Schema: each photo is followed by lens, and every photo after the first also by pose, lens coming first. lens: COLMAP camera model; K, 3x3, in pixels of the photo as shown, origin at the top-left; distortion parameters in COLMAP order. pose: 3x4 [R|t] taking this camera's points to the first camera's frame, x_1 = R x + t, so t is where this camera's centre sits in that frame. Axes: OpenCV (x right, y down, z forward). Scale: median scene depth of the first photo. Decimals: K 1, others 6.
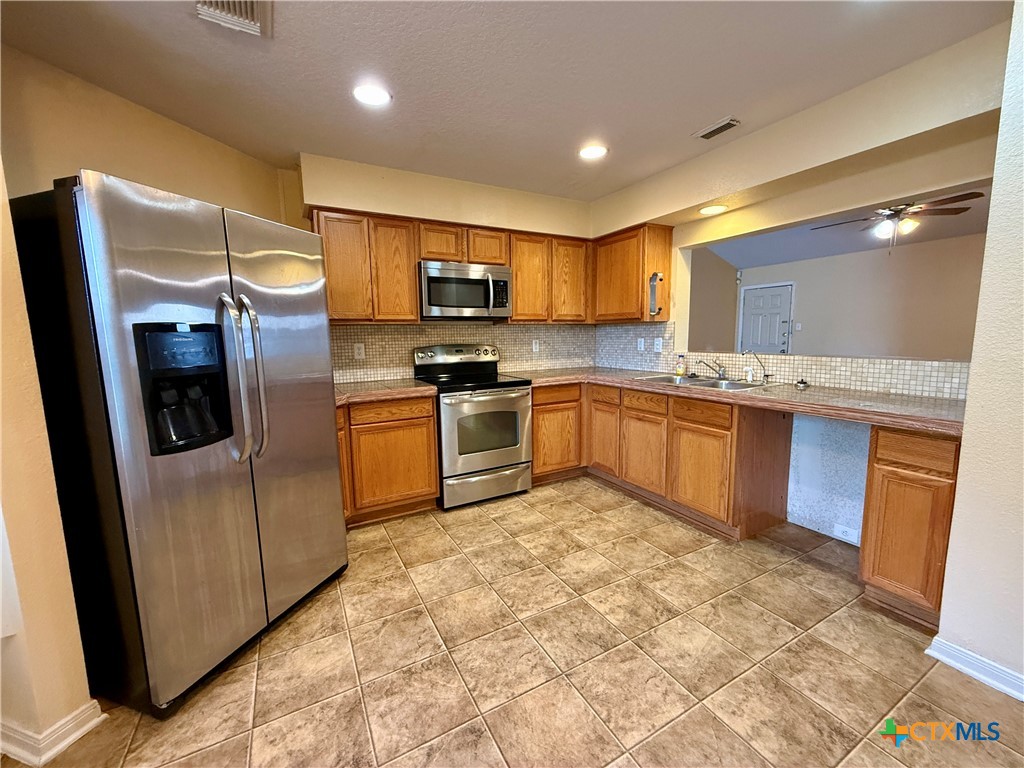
lens RADIAL K [[408.7, 0, 511.0], [0, 408.7, 385.1], [0, 0, 1]] dist [-0.001559, 0.001044]
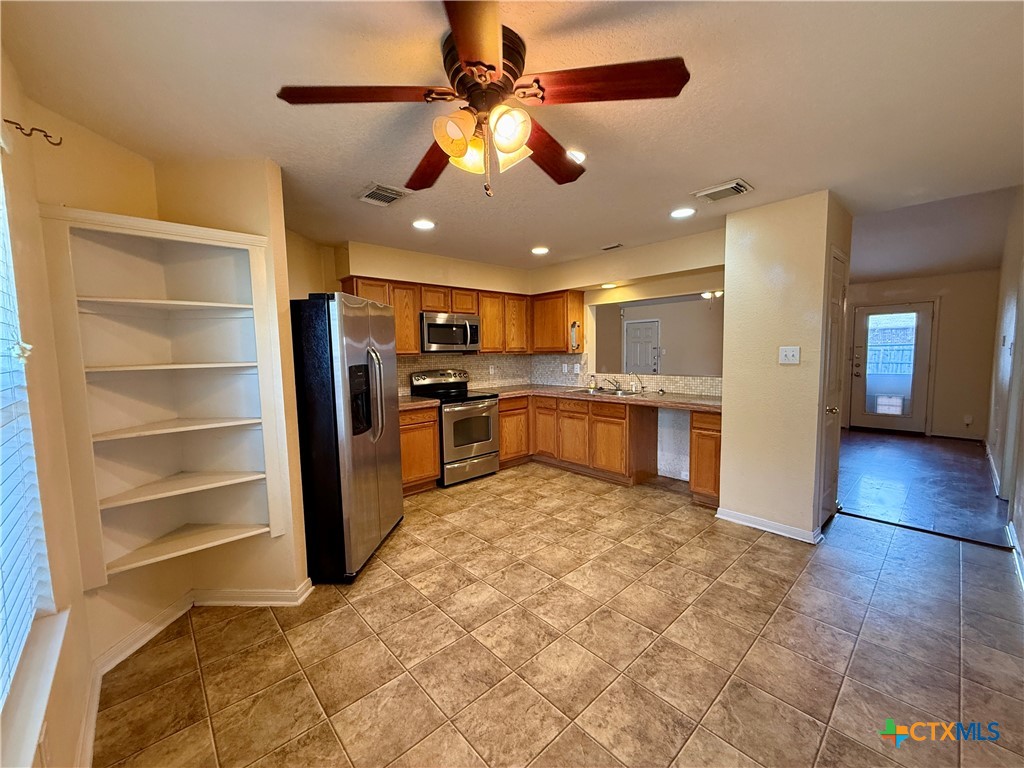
lens RADIAL K [[408.7, 0, 512.0], [0, 408.7, 383.9], [0, 0, 1]] dist [-0.001559, 0.001044]
pose [[0.970557, -0.019320, 0.240097, -0.277048], [0.030669, 0.998577, -0.043621, 0.017975], [-0.238912, 0.049700, 0.969768, -0.464254]]
